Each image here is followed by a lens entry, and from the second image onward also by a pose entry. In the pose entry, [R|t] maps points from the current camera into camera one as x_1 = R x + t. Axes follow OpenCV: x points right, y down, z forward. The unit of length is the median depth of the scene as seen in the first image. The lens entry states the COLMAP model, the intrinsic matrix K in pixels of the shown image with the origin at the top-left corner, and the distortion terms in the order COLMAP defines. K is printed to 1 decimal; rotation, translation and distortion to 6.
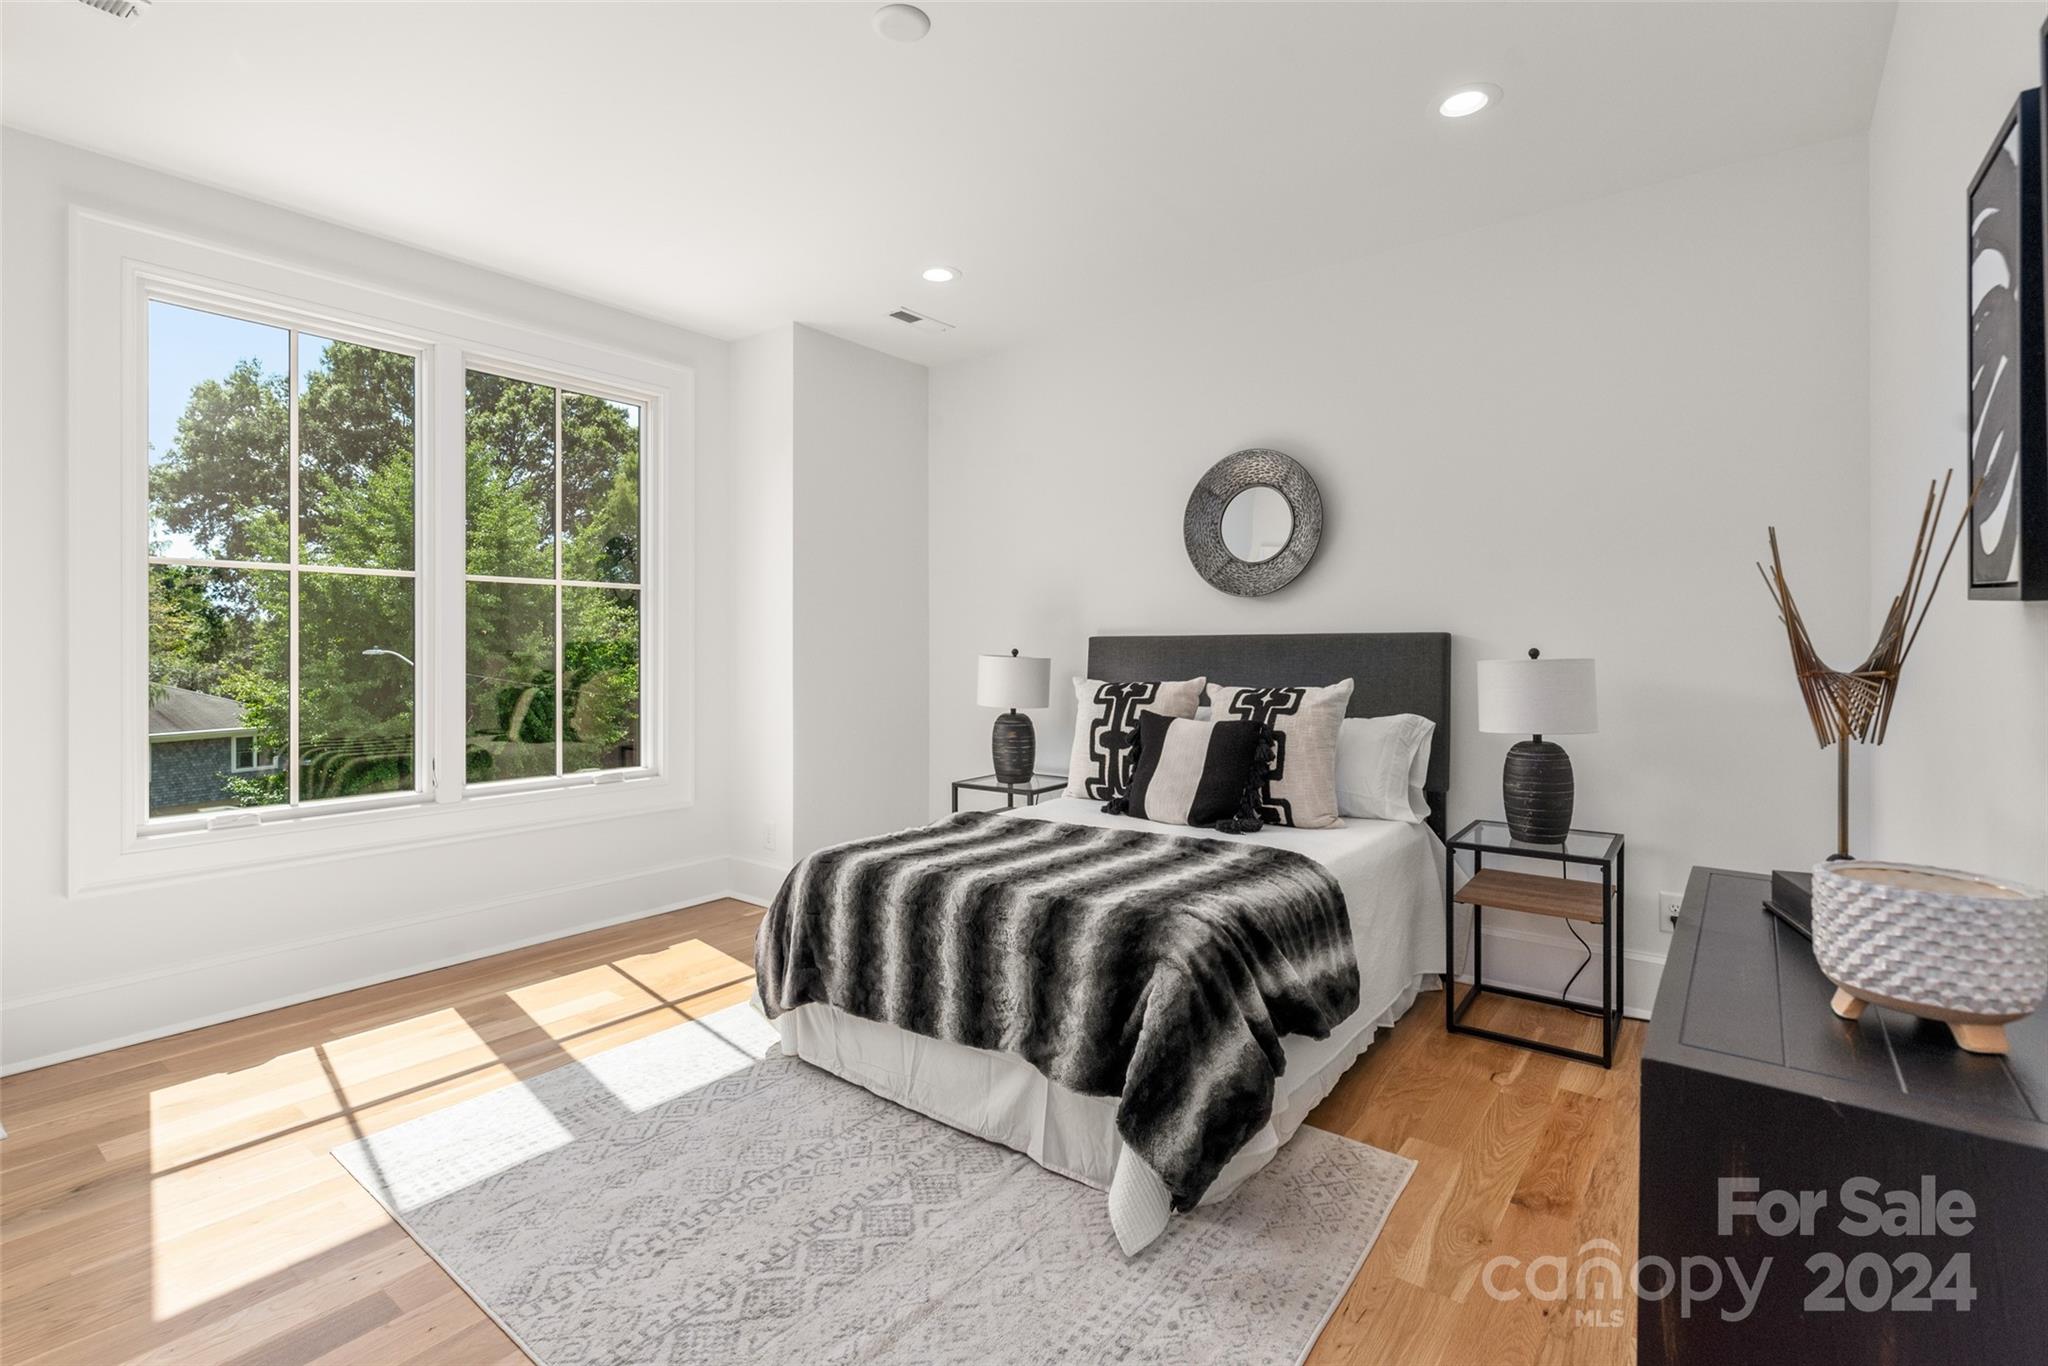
lens RADIAL K [[932.9, 0, 1022.4], [0, 932.9, 648.5], [0, 0, 1]] dist [0.007357, 0.000373]
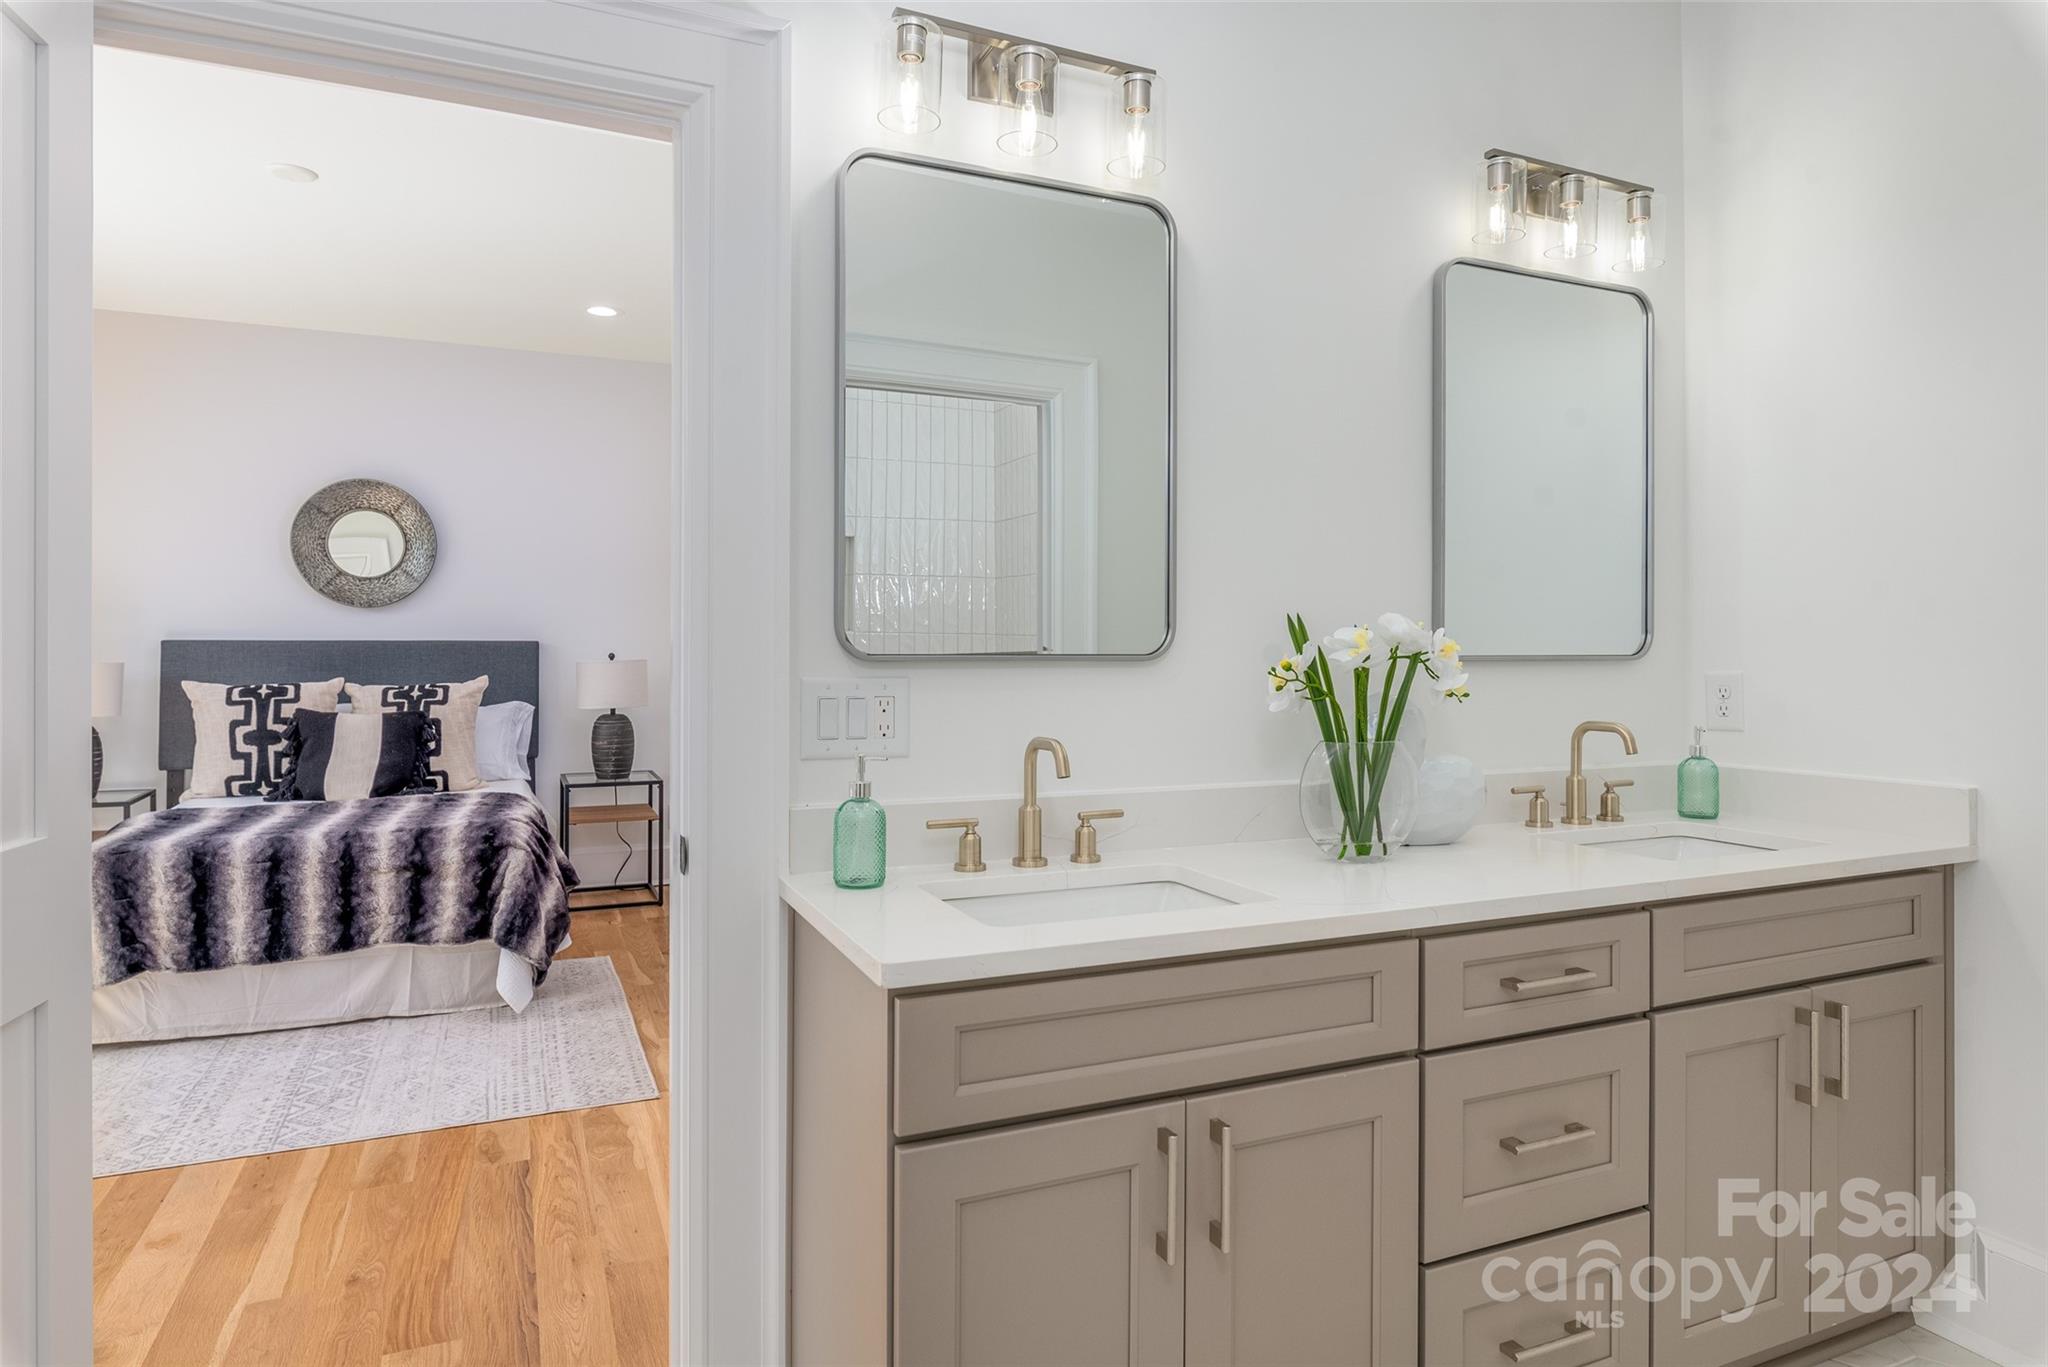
lens RADIAL K [[1152.5, 0, 1015.7], [0, 1152.5, 643.6], [0, 0, 1]] dist [-0.004112, -0.000272]
pose [[0.475477, 0.006657, 0.879703, -0.708250], [-0.002579, 0.999978, -0.006173, -0.004966], [-0.879725, 0.000667, 0.475483, -0.427042]]
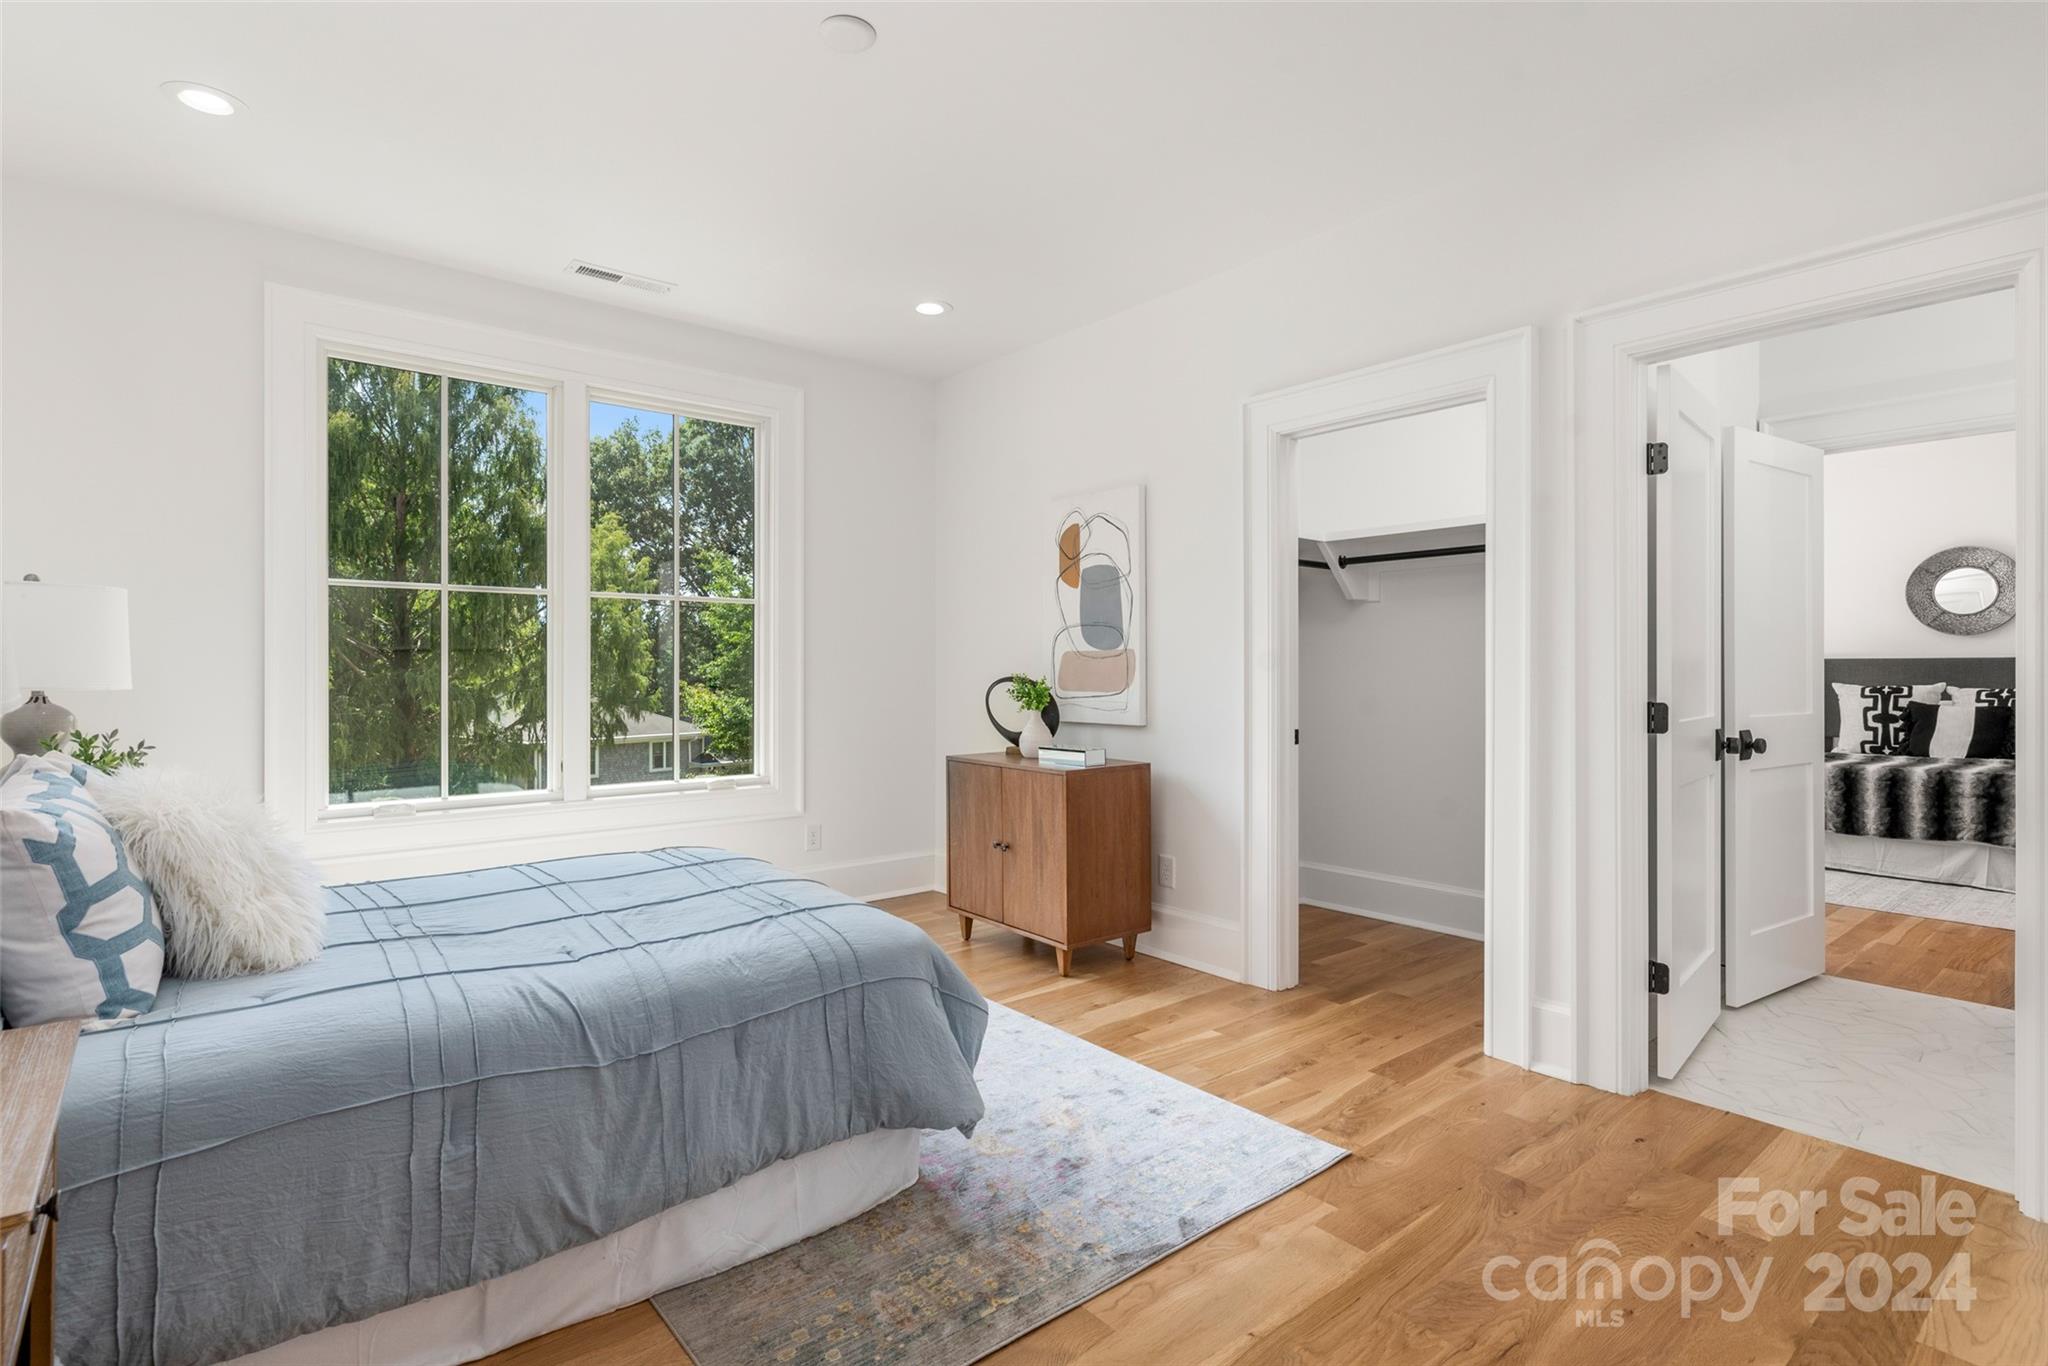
lens RADIAL K [[993.2, 0, 1018.0], [0, 993.2, 670.3], [0, 0, 1]] dist [-0.000948, -0.000103]
pose [[0.975200, 0.001707, -0.221317, -1.153323], [-0.001243, 0.999997, 0.002236, 0.006504], [0.221320, -0.001905, 0.975199, -1.253670]]
